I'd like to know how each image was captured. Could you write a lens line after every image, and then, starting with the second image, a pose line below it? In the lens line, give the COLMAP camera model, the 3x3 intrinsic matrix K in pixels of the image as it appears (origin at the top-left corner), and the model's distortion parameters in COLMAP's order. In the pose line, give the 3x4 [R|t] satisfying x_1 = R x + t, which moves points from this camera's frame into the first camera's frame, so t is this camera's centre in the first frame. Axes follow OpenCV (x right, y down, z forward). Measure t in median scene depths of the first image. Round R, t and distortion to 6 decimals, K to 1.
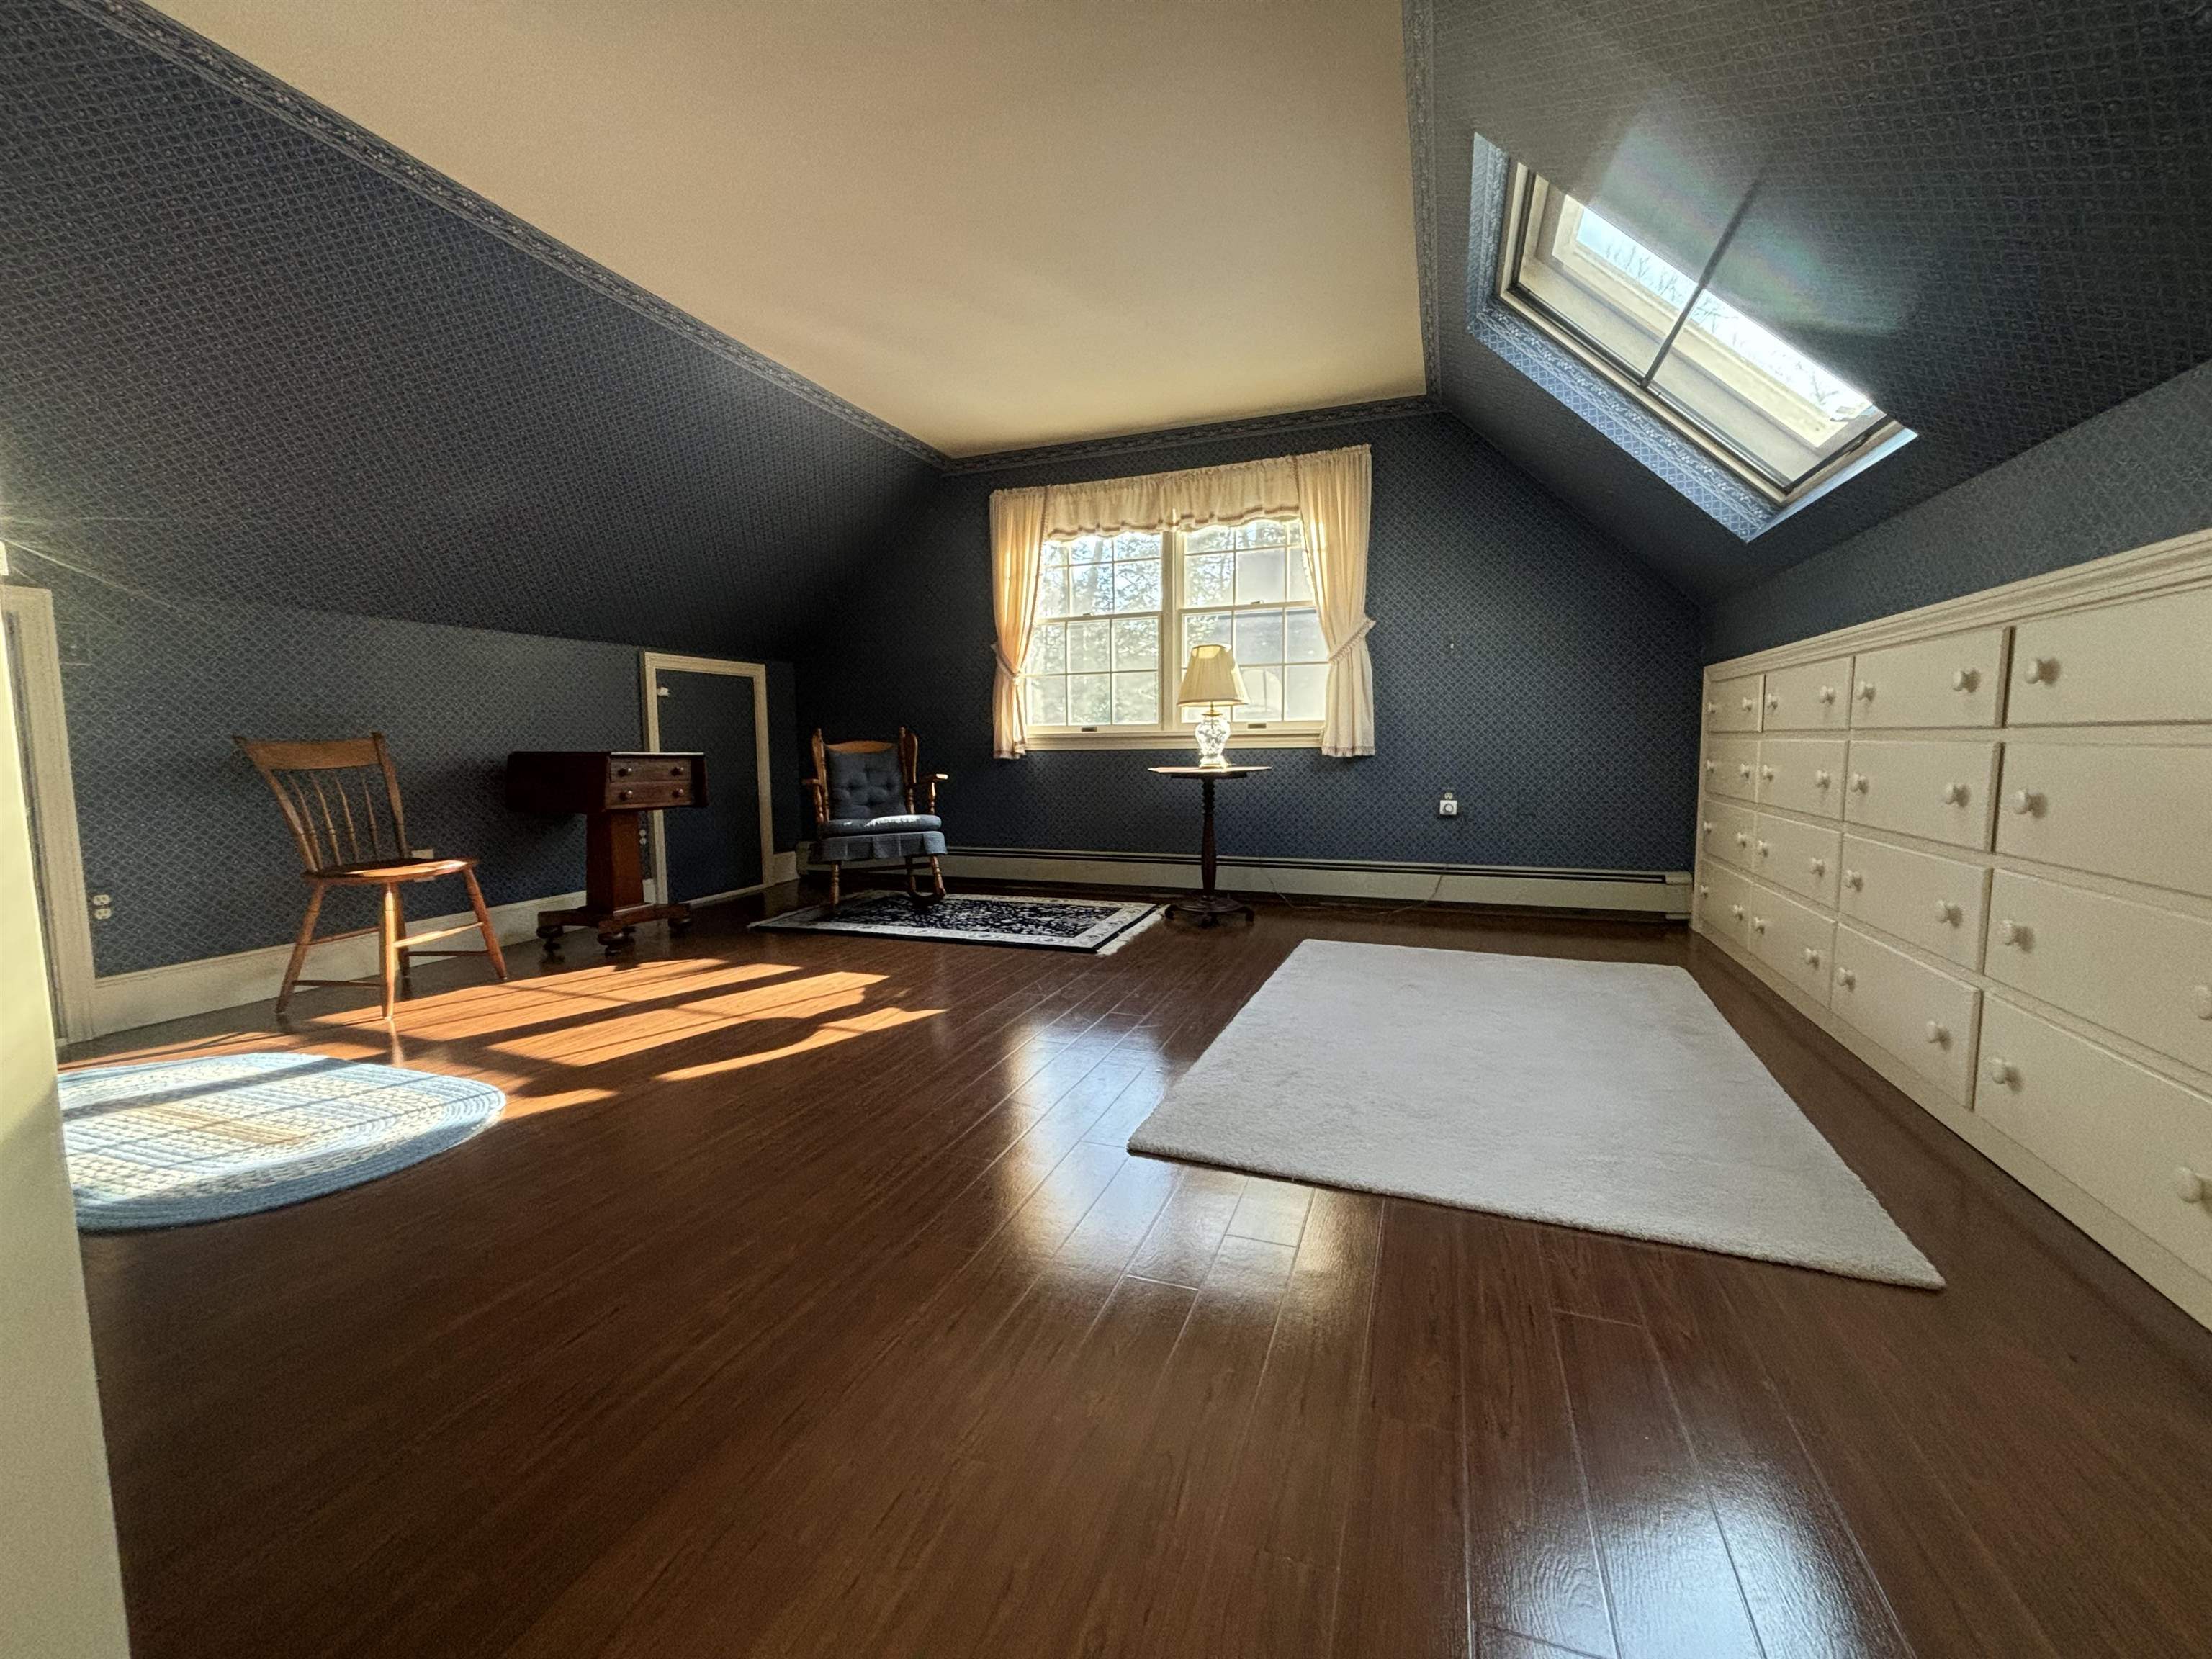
lens RADIAL K [[891.5, 0, 1103.0], [0, 891.5, 821.7], [0, 0, 1]] dist [0.000222, 0.000086]
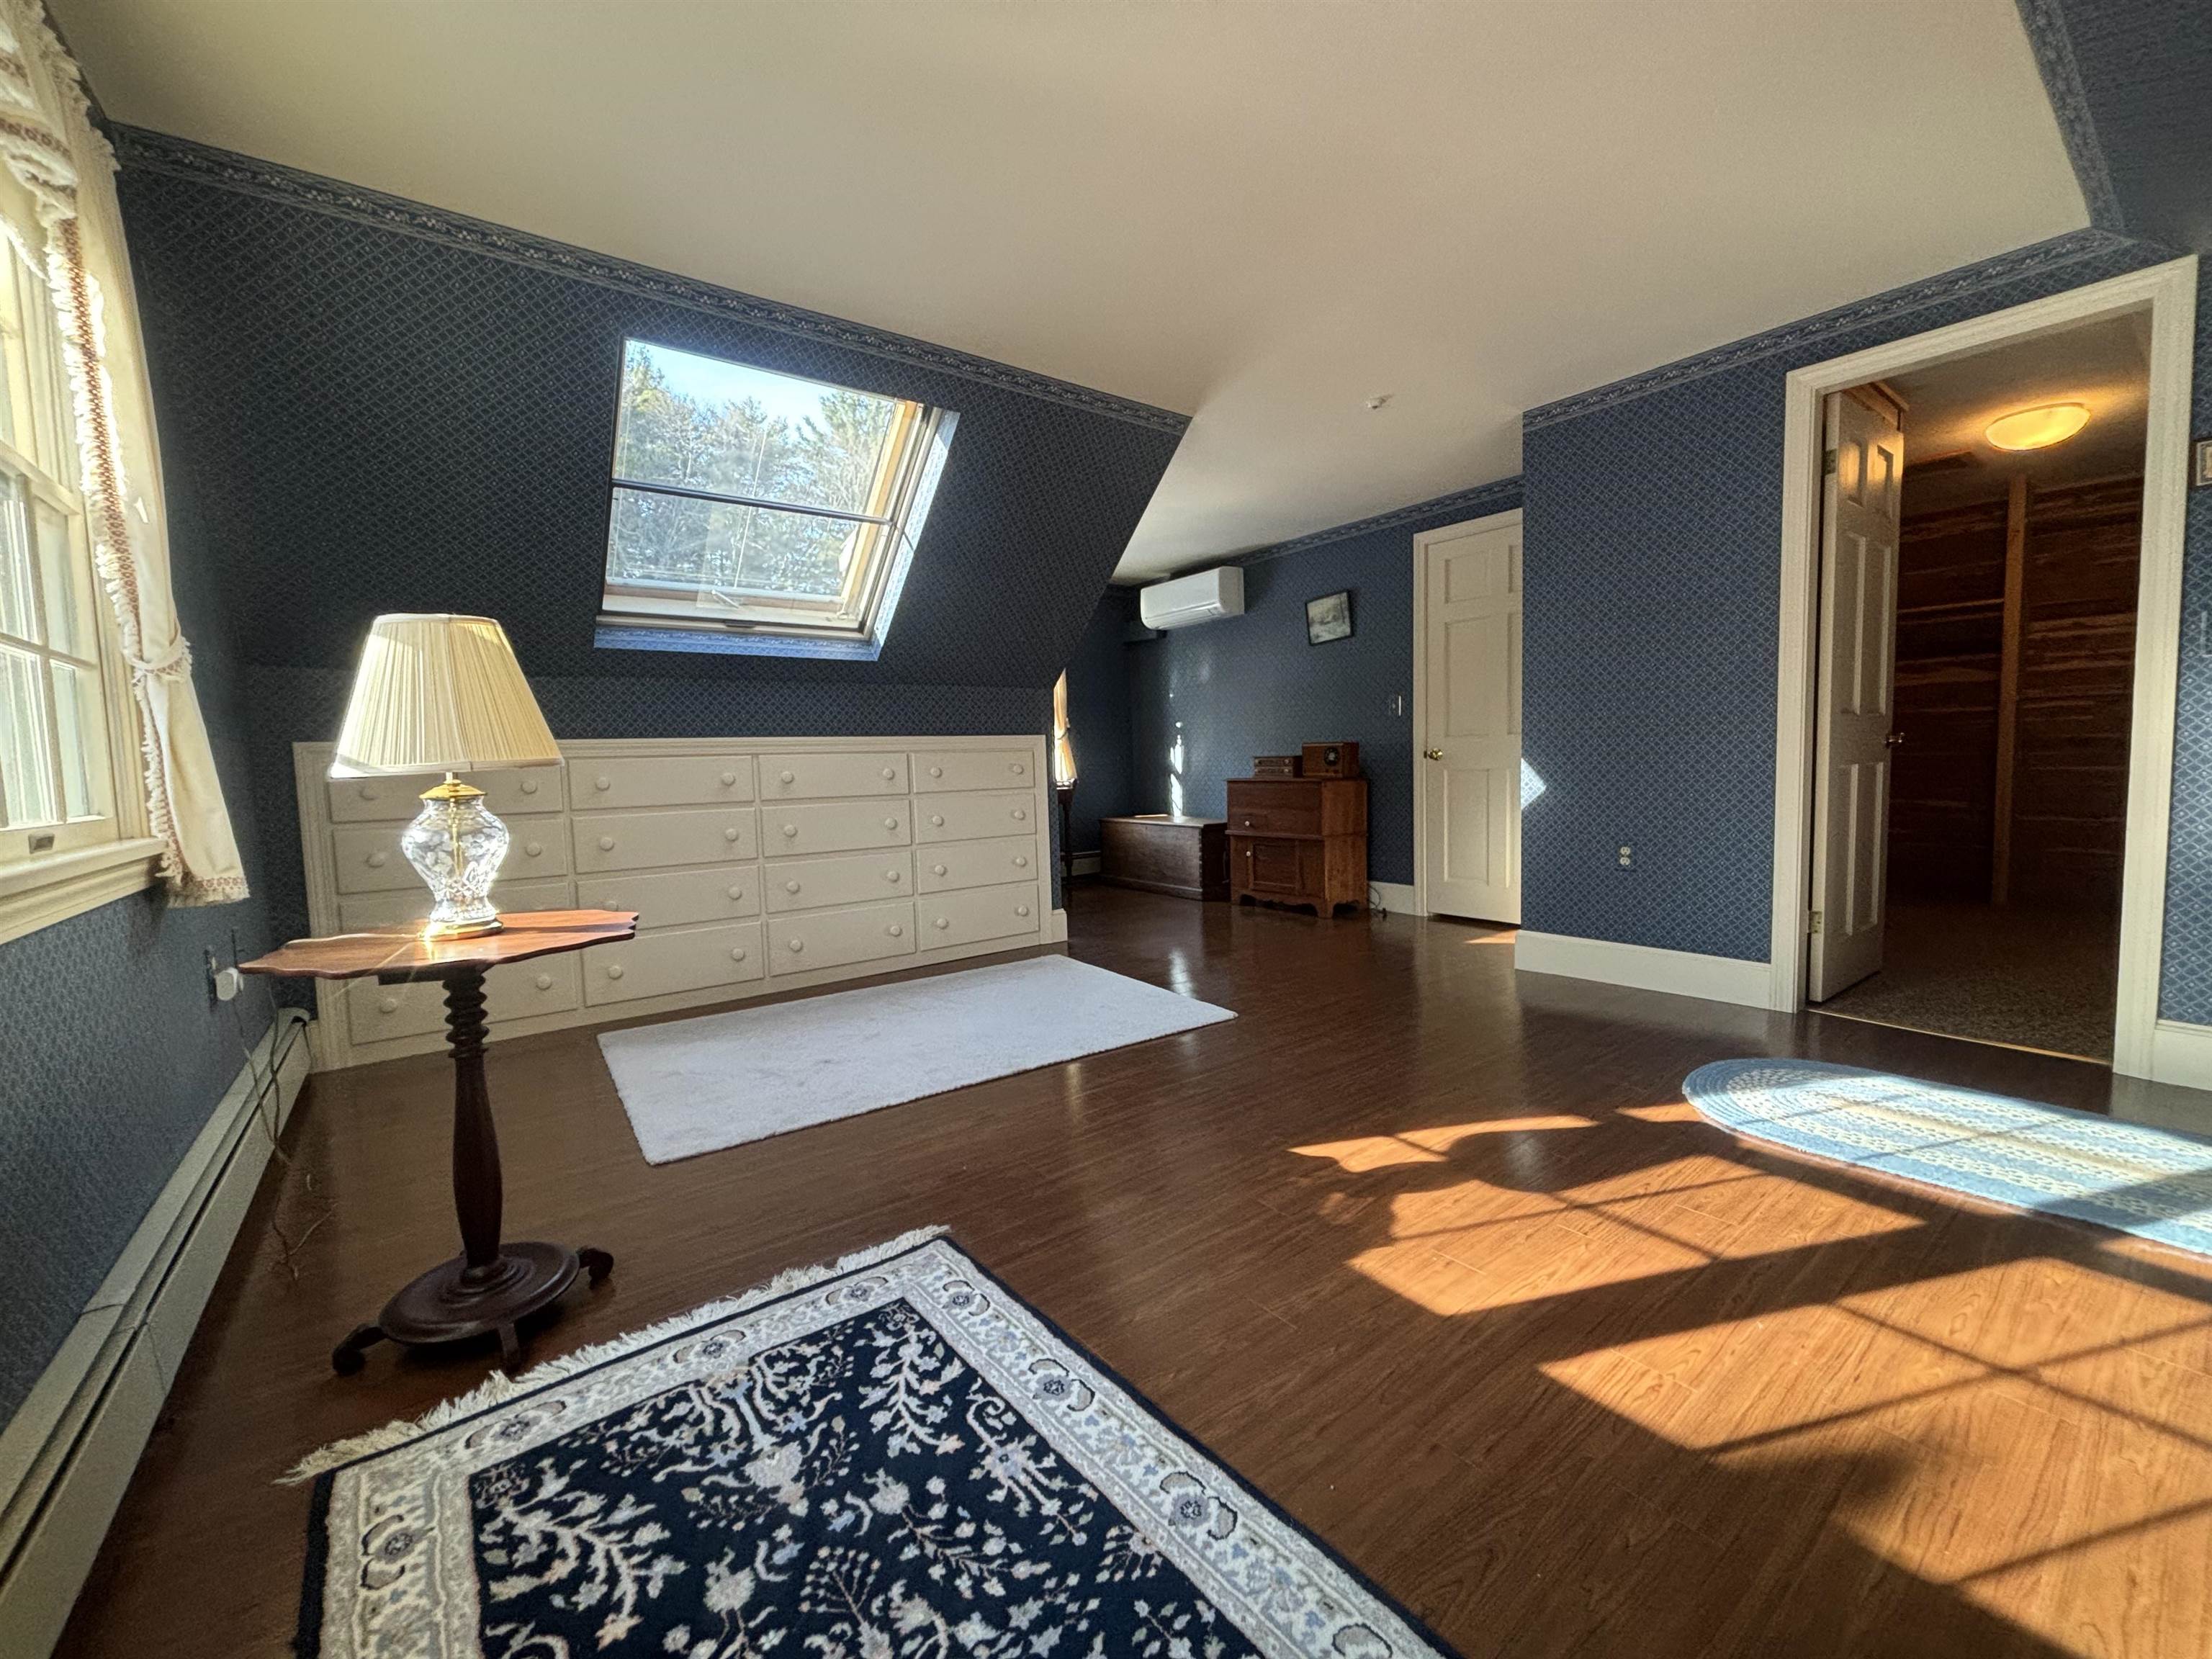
lens RADIAL K [[891.5, 0, 1113.5], [0, 891.5, 827.6], [0, 0, 1]] dist [0.000222, 0.000086]
pose [[-0.845692, -0.004014, 0.533656, -0.509670], [0.088048, 0.985219, 0.146941, -0.219569], [-0.526358, 0.171254, -0.832838, 1.843091]]
